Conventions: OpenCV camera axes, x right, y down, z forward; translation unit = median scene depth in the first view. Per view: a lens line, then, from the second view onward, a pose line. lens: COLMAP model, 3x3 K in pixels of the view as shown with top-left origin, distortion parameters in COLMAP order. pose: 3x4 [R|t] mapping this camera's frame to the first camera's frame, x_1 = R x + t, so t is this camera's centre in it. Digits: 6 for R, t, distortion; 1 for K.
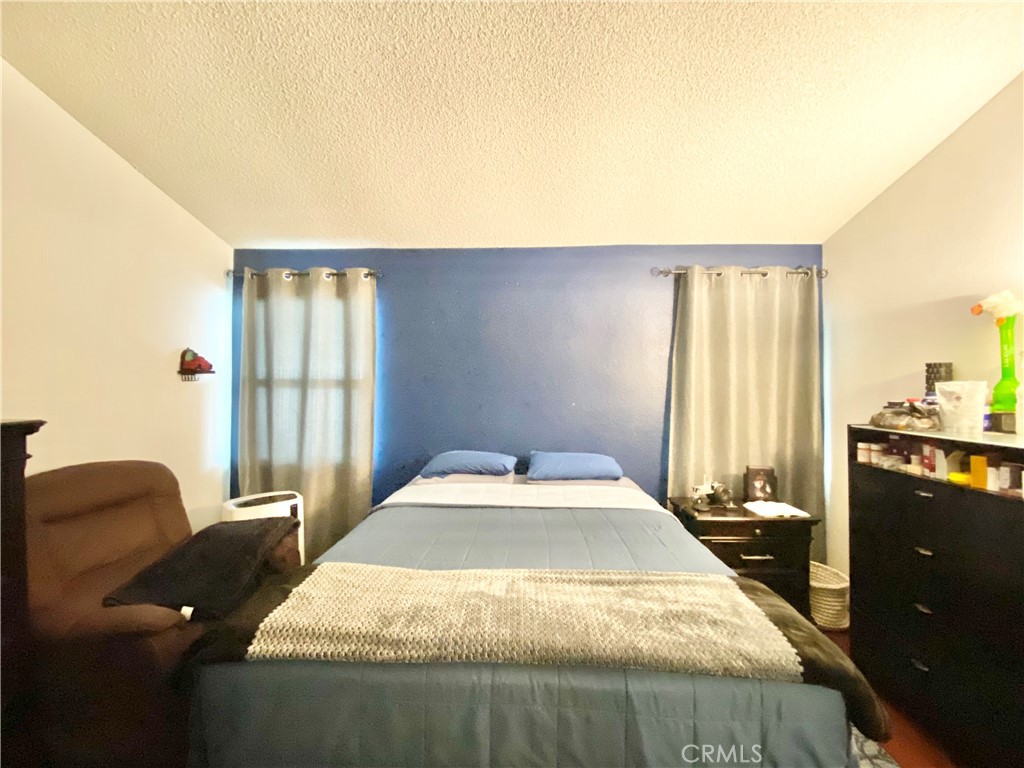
lens RADIAL K [[423.1, 0, 510.1], [0, 423.1, 367.3], [0, 0, 1]] dist [0.039088, -0.035080]
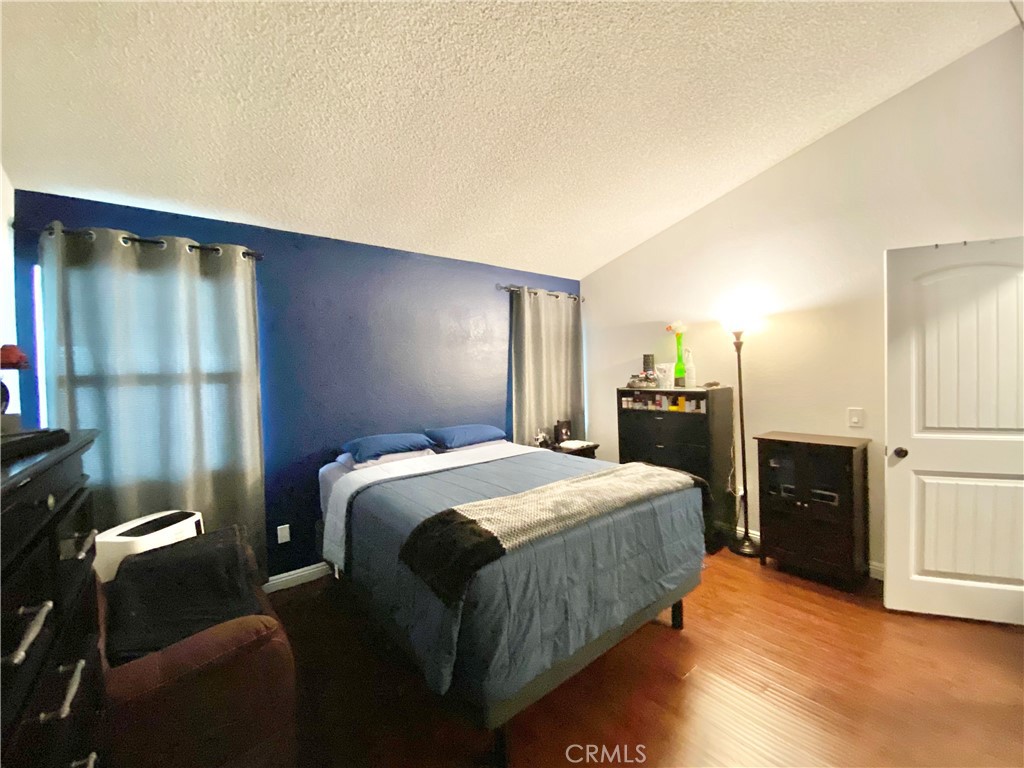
lens RADIAL K [[421.2, 0, 506.9], [0, 421.2, 379.9], [0, 0, 1]] dist [0.021083, -0.022912]
pose [[0.754438, -0.038757, 0.655226, -0.752025], [0.007383, 0.998693, 0.050573, 0.004014], [-0.656330, -0.033316, 0.753738, -0.043809]]
